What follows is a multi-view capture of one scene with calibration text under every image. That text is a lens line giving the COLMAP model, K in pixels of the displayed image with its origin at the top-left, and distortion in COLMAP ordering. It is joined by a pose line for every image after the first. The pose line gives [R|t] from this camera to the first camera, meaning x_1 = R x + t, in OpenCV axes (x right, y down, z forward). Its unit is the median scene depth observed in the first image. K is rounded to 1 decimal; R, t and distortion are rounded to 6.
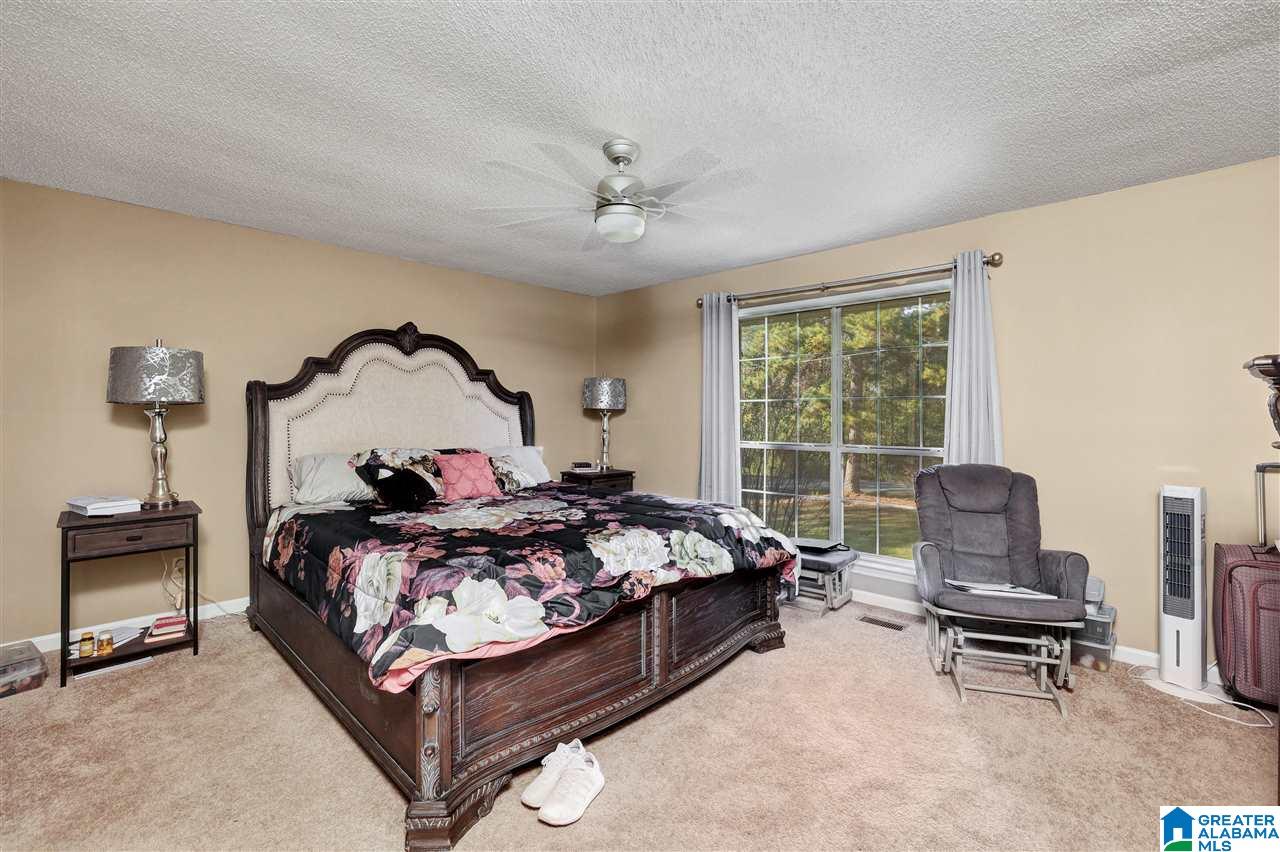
lens RADIAL K [[559.4, 0, 633.0], [0, 559.4, 419.6], [0, 0, 1]] dist [-0.040766, 0.000085]
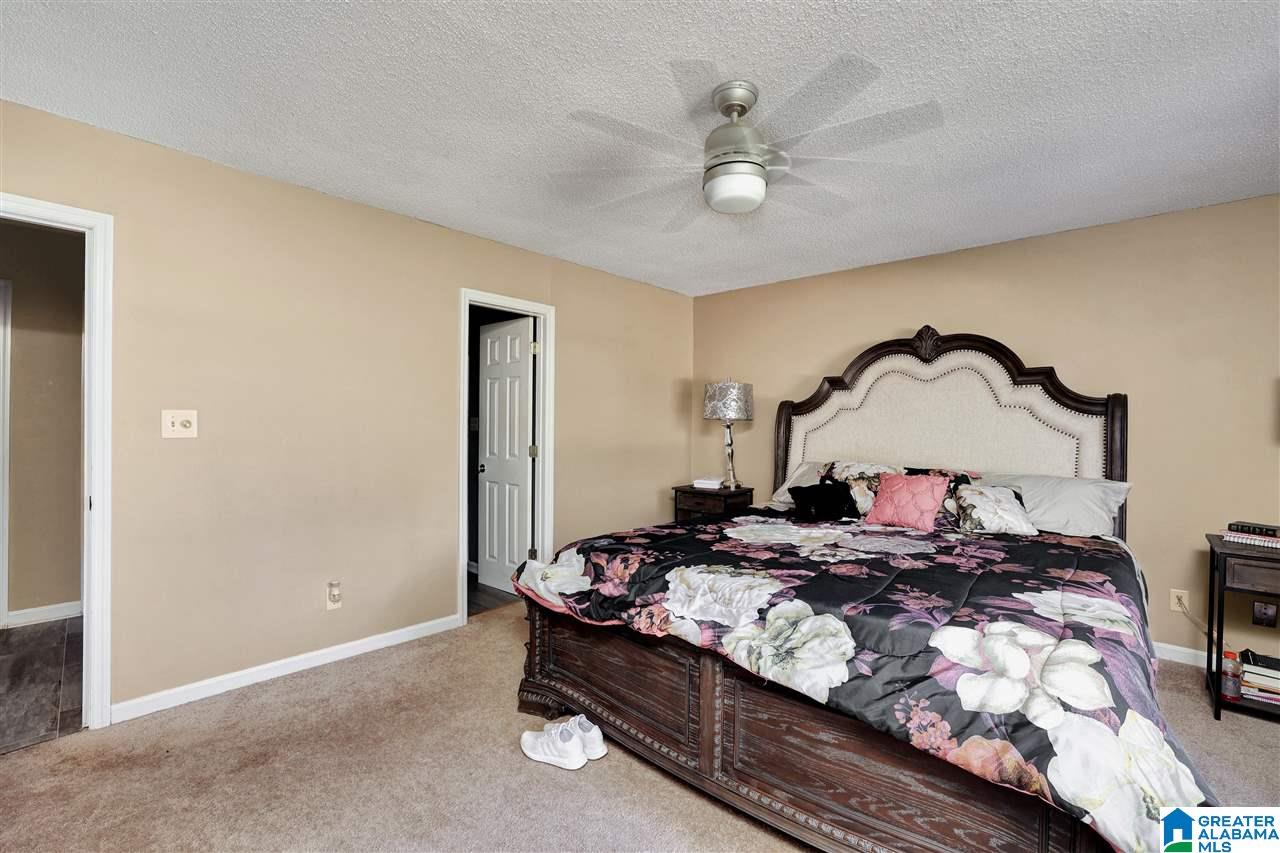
lens RADIAL K [[559.4, 0, 633.0], [0, 559.4, 420.1], [0, 0, 1]] dist [-0.040766, 0.000085]
pose [[0.013713, -0.008827, -0.999867, 0.659198], [-0.015507, 0.999839, -0.009039, -0.010106], [0.999786, 0.015629, 0.013574, 0.695345]]
